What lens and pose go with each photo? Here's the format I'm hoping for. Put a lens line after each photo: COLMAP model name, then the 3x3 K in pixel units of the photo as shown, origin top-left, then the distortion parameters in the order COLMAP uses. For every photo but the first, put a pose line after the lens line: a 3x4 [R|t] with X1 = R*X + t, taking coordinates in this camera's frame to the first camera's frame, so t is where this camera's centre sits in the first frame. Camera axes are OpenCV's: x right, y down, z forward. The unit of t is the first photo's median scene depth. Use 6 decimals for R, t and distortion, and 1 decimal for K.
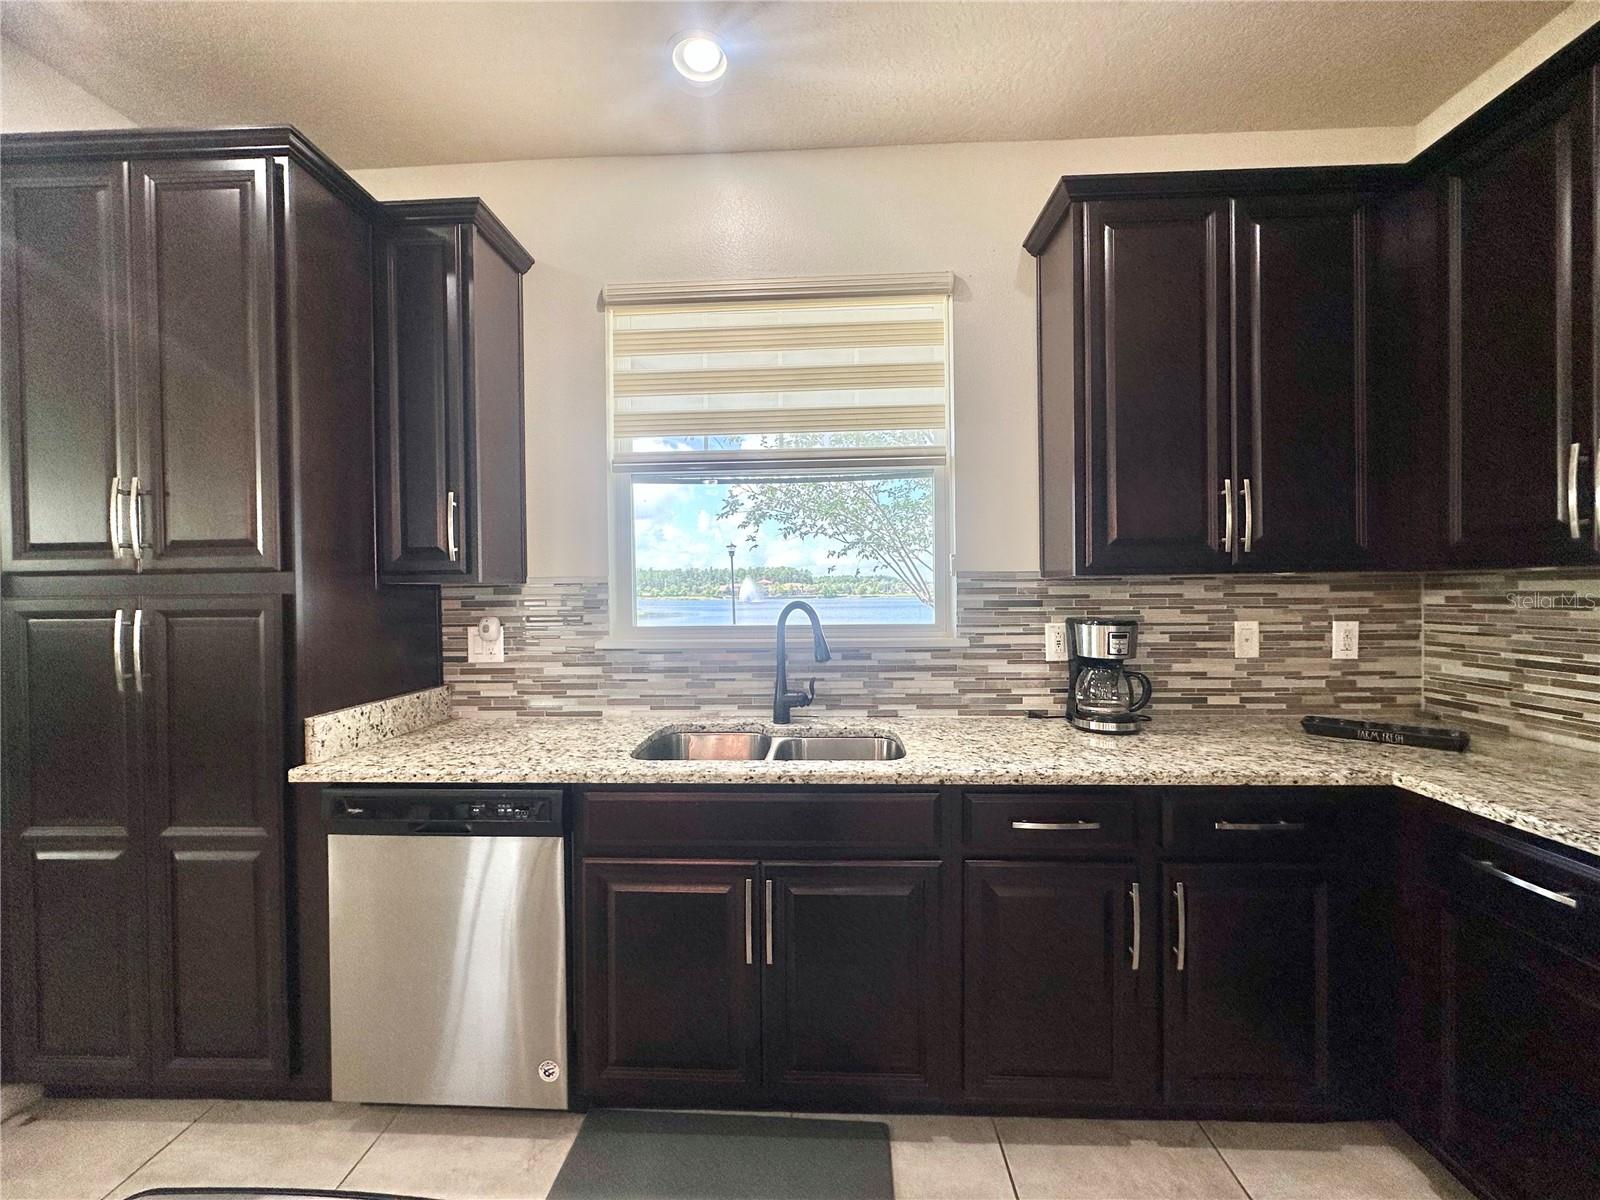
lens RADIAL K [[631.0, 0, 797.2], [0, 631.0, 596.3], [0, 0, 1]] dist [-0.002204, -0.000481]
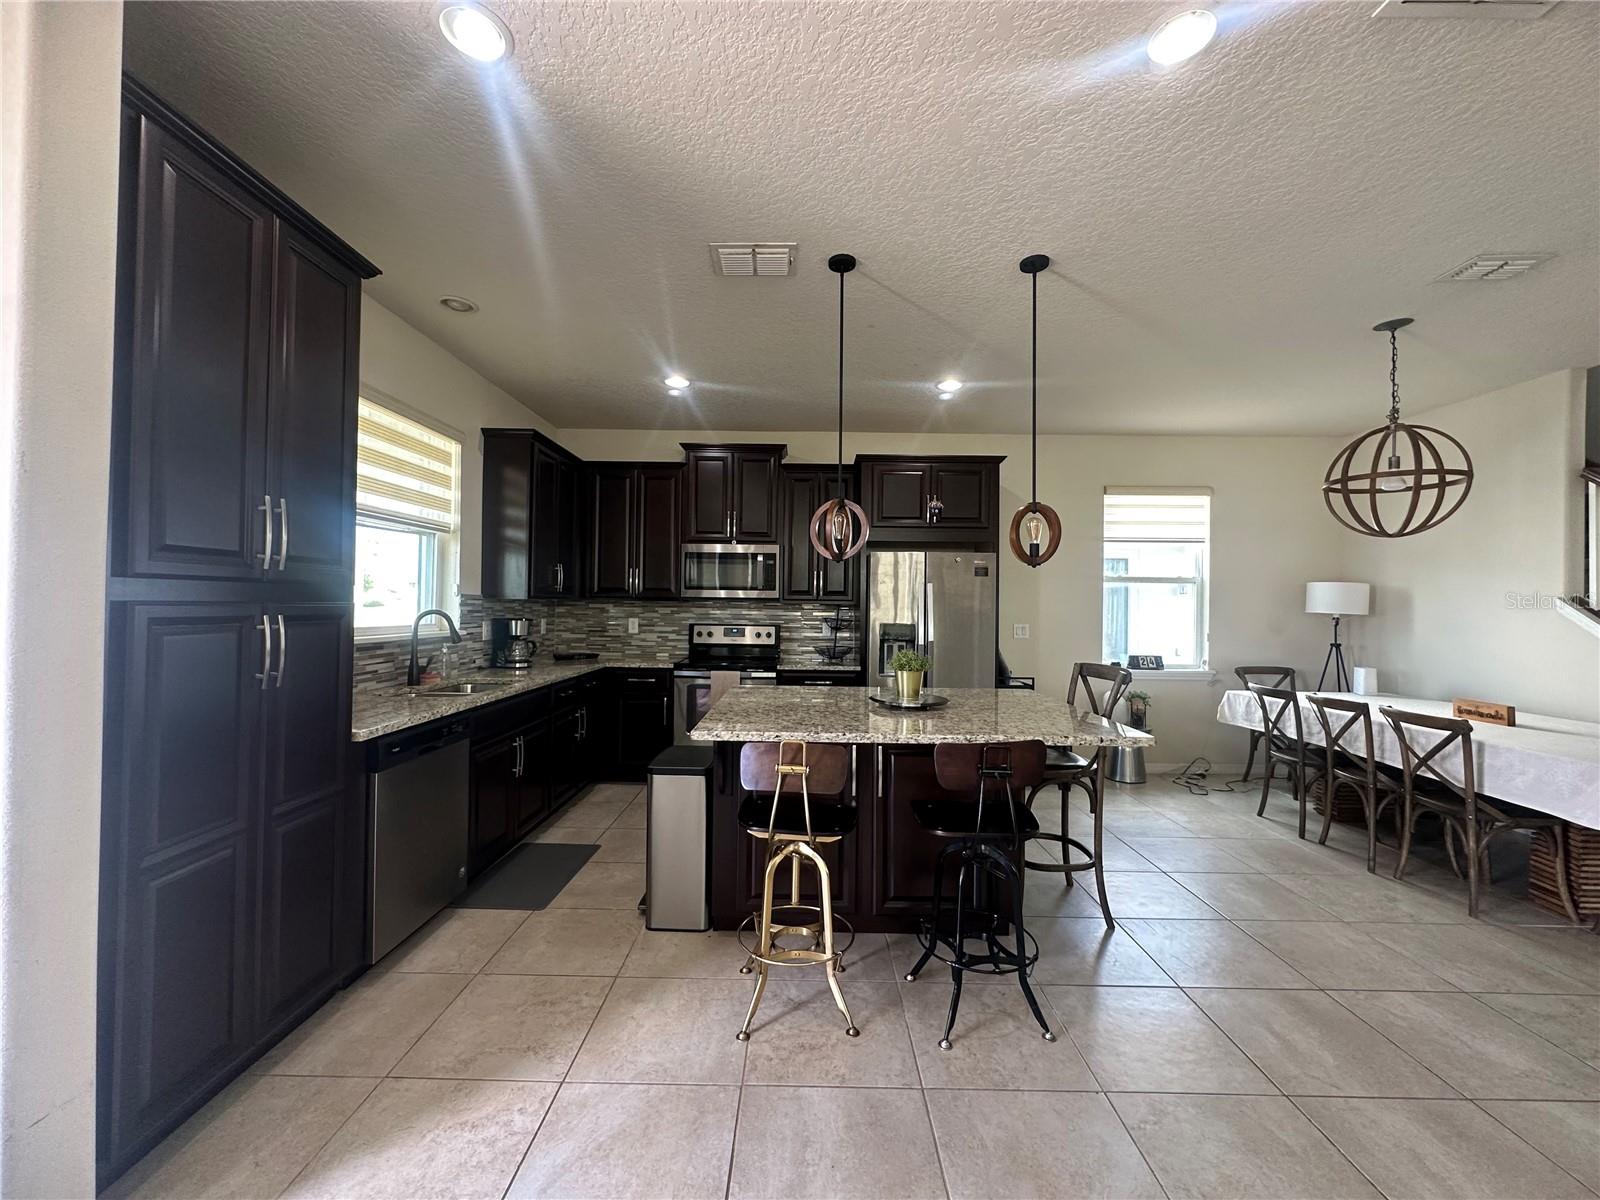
lens RADIAL K [[640.2, 0, 798.6], [0, 640.2, 595.9], [0, 0, 1]] dist [-0.001087, -0.000120]
pose [[-0.034742, 0.024923, 0.999086, -1.680475], [-0.004198, 0.999677, -0.025083, 0.008806], [-0.999388, -0.005066, -0.034626, 0.080899]]
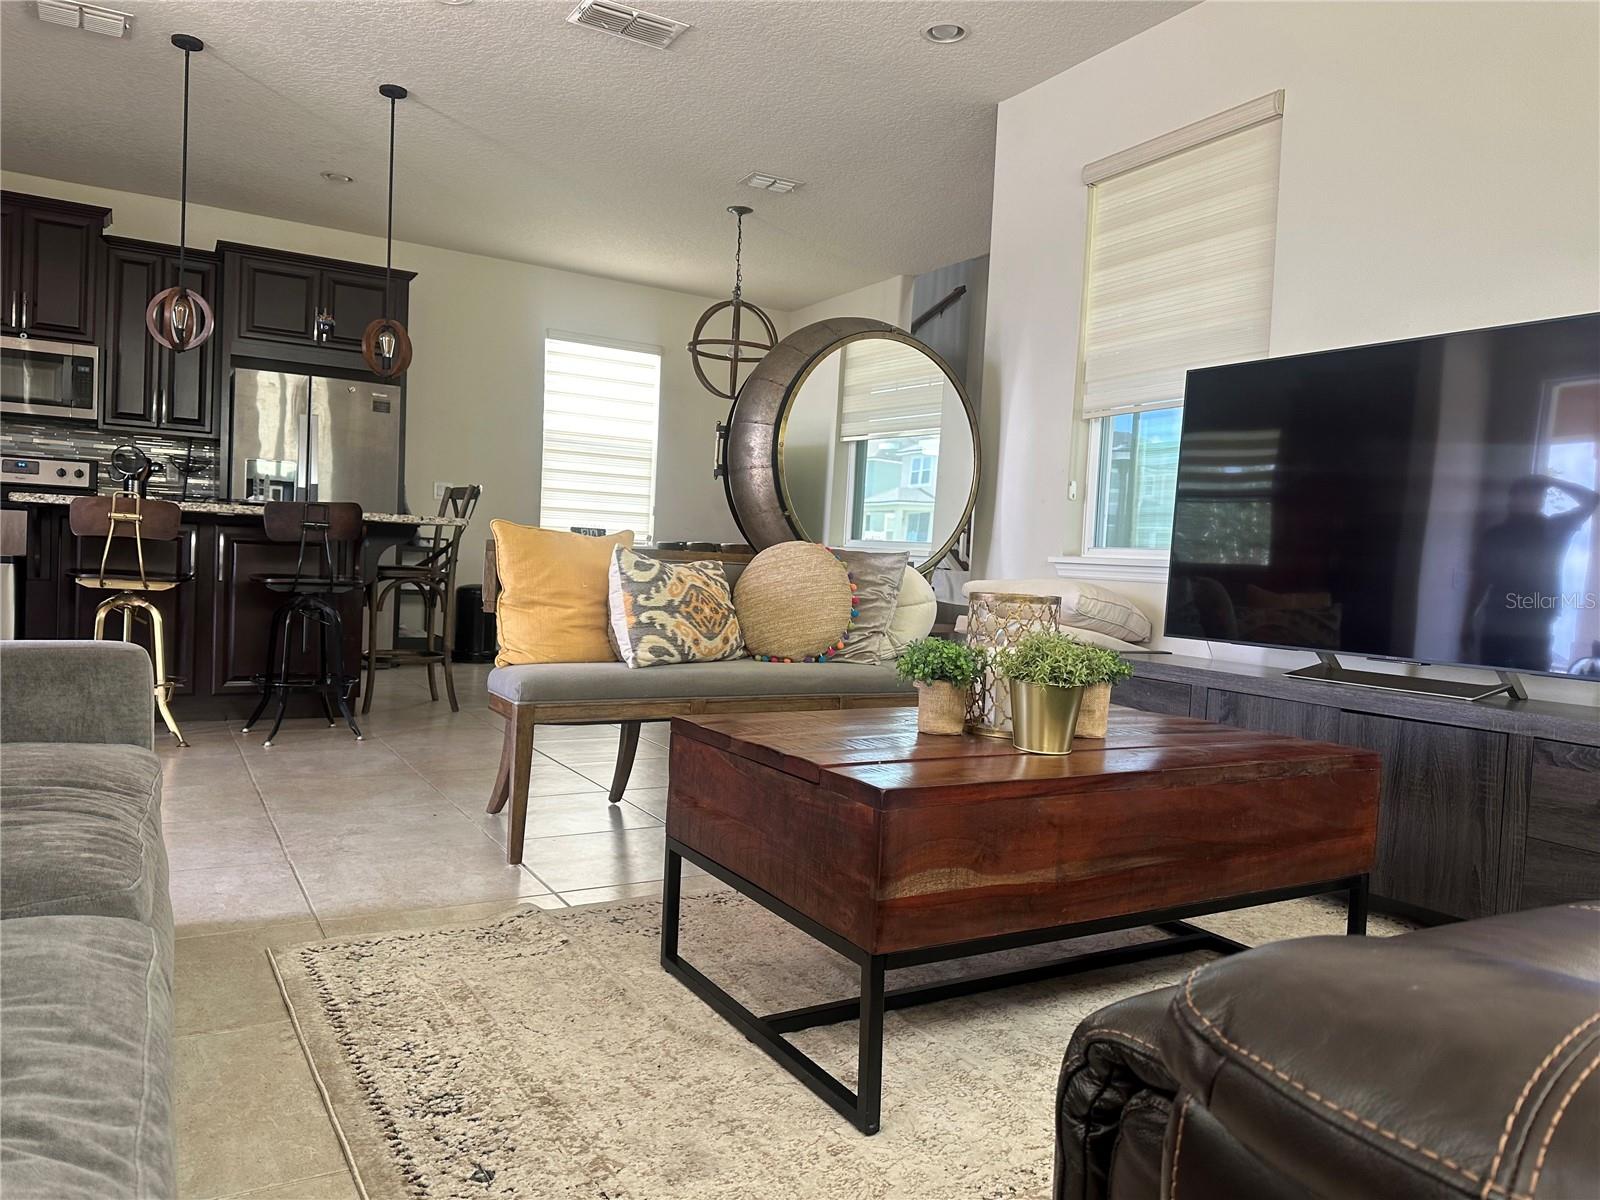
lens RADIAL K [[1108.3, 0, 808.6], [0, 1108.3, 600.5], [0, 0, 1]] dist [0.091231, -0.127207]
pose [[-0.550356, -0.047940, 0.833553, -2.981632], [-0.034384, 0.998805, 0.034741, 0.281464], [-0.834222, -0.009541, -0.551346, 0.142137]]
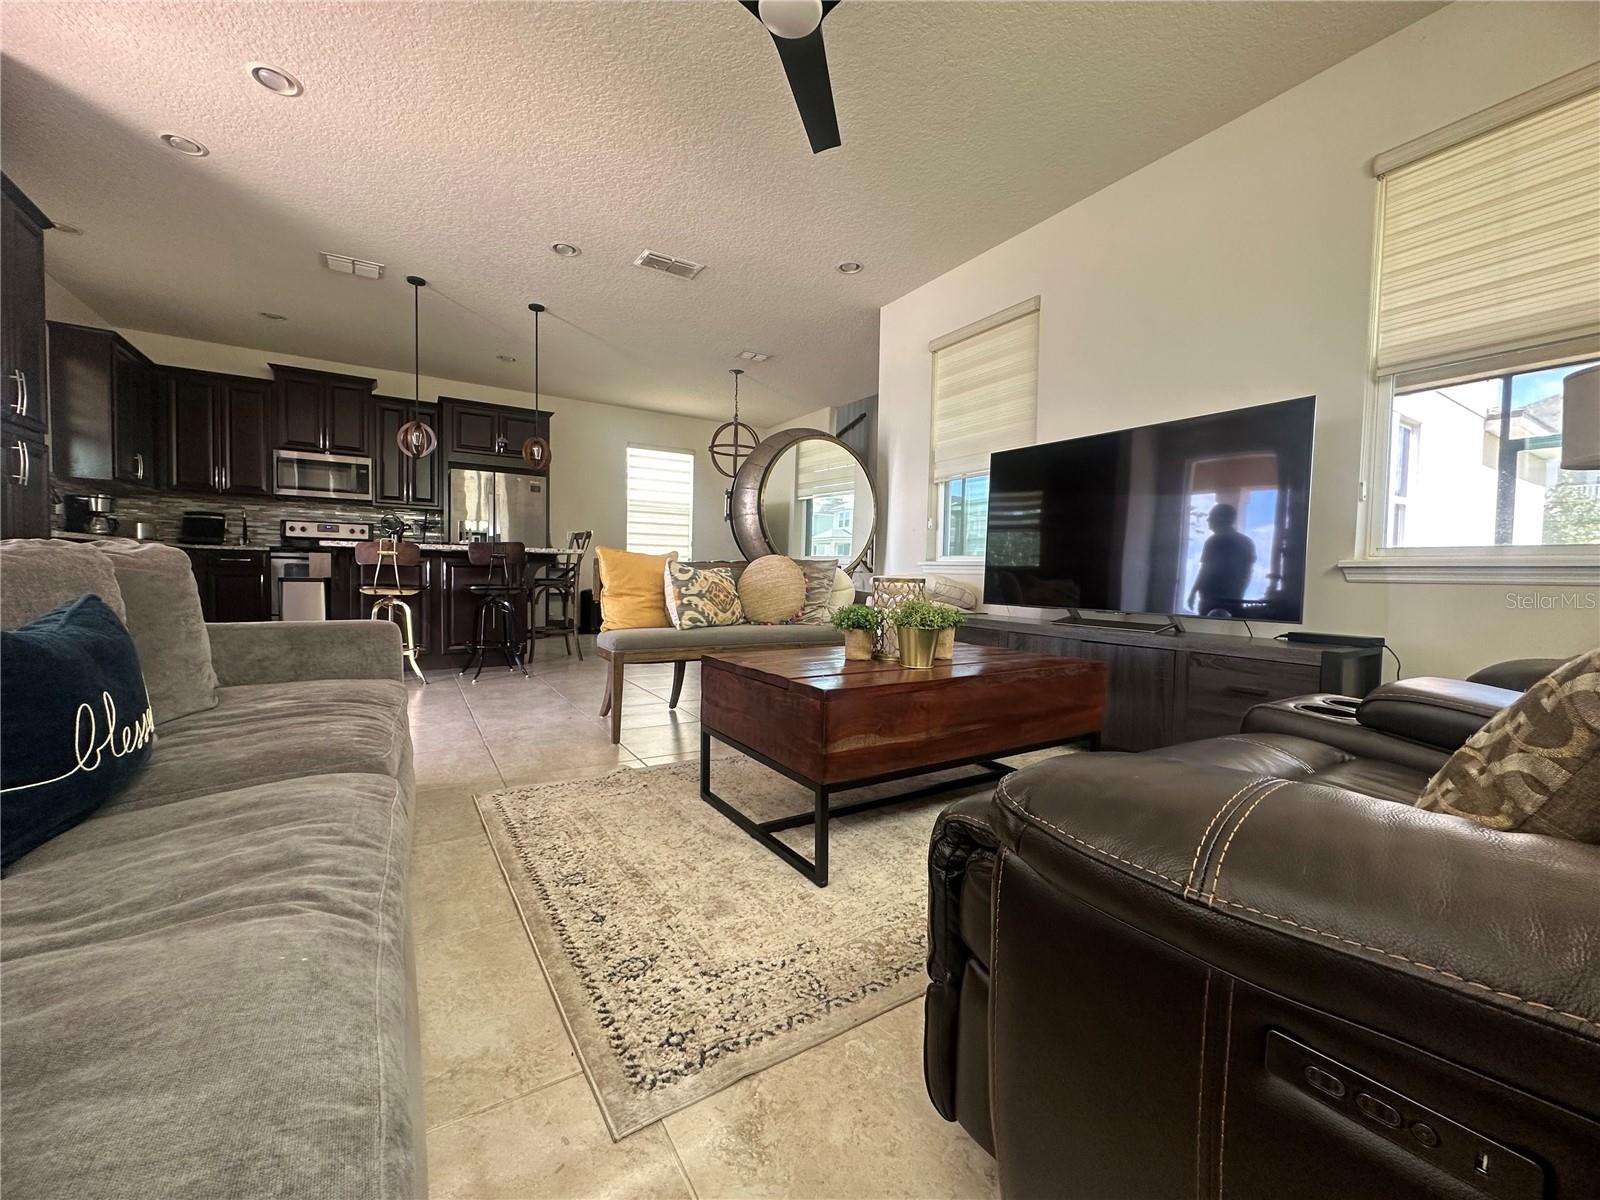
lens RADIAL K [[631.0, 0, 797.2], [0, 631.0, 596.3], [0, 0, 1]] dist [-0.002204, -0.000481]
pose [[-0.570234, -0.033566, 0.820796, -2.968337], [-0.006651, 0.999321, 0.036246, 0.298613], [-0.821455, 0.015210, -0.570070, 0.127142]]
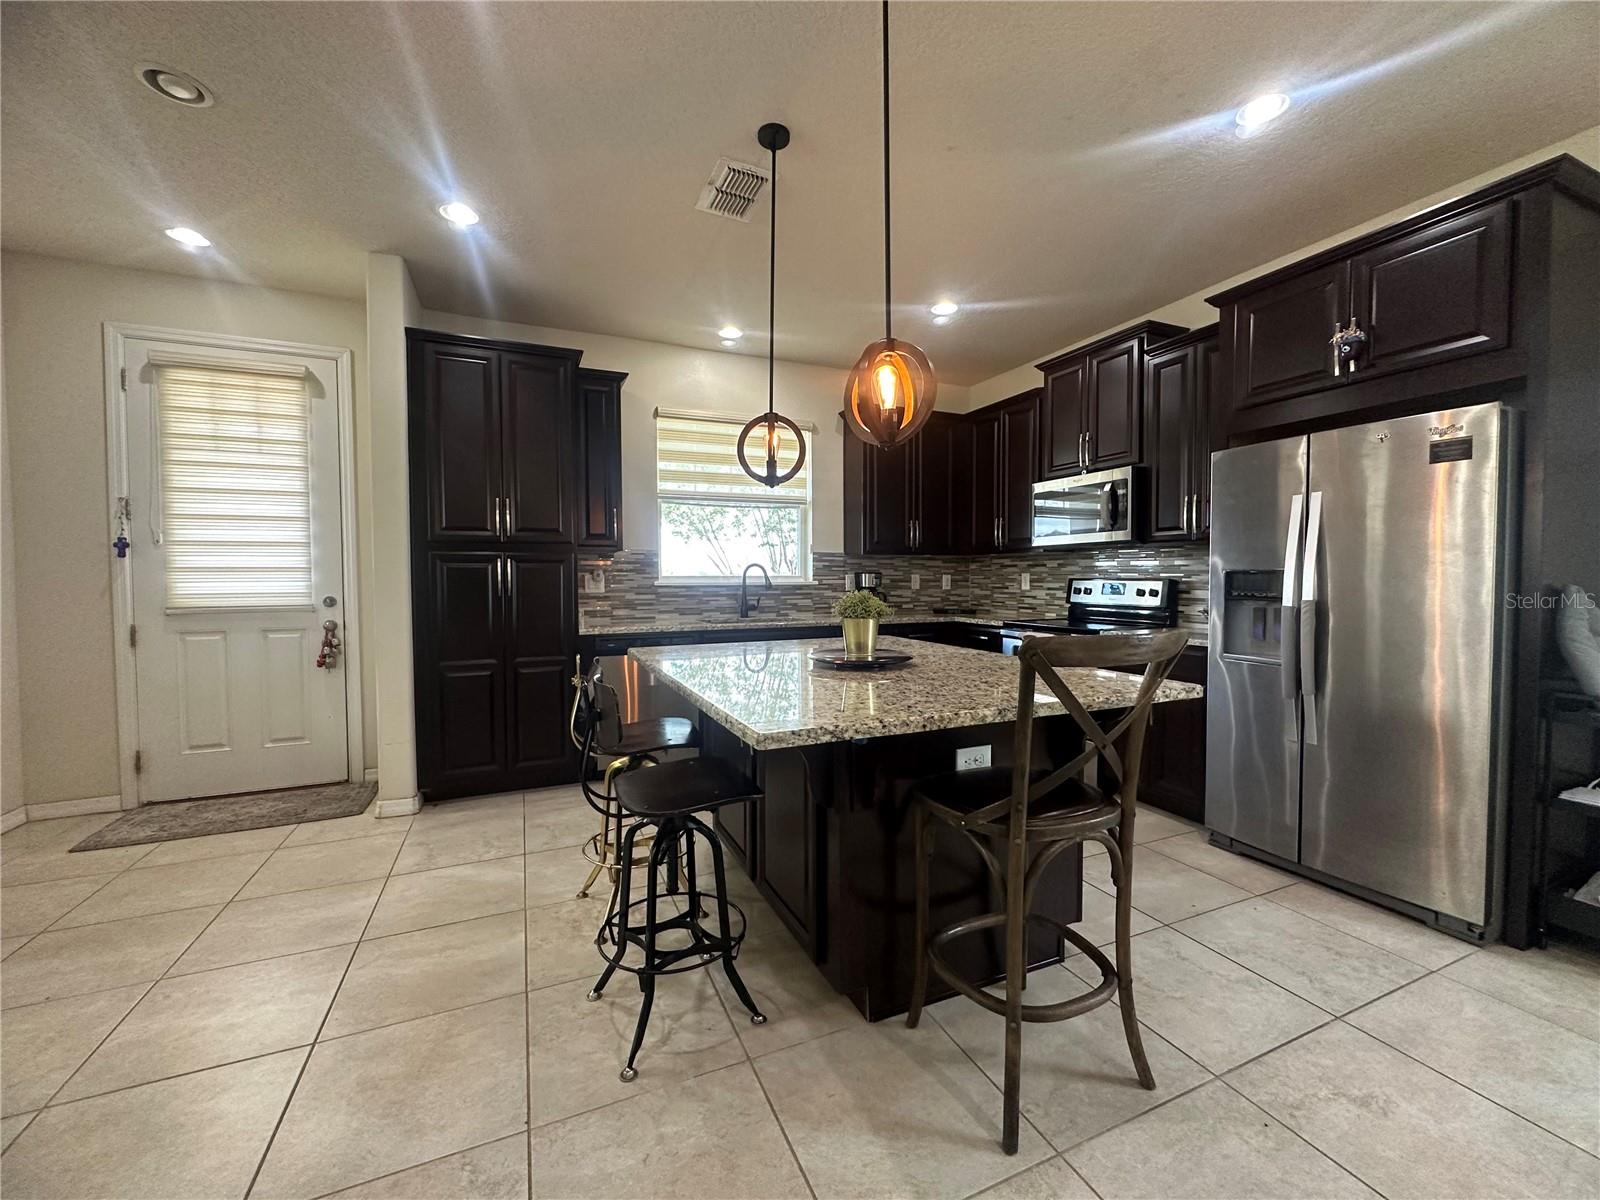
lens RADIAL K [[640.2, 0, 798.6], [0, 640.2, 595.9], [0, 0, 1]] dist [-0.001087, -0.000120]
pose [[0.898698, -0.004610, 0.438544, -0.838513], [-0.003423, 0.999841, 0.017526, 0.081962], [-0.438555, -0.017251, 0.898539, -1.107104]]
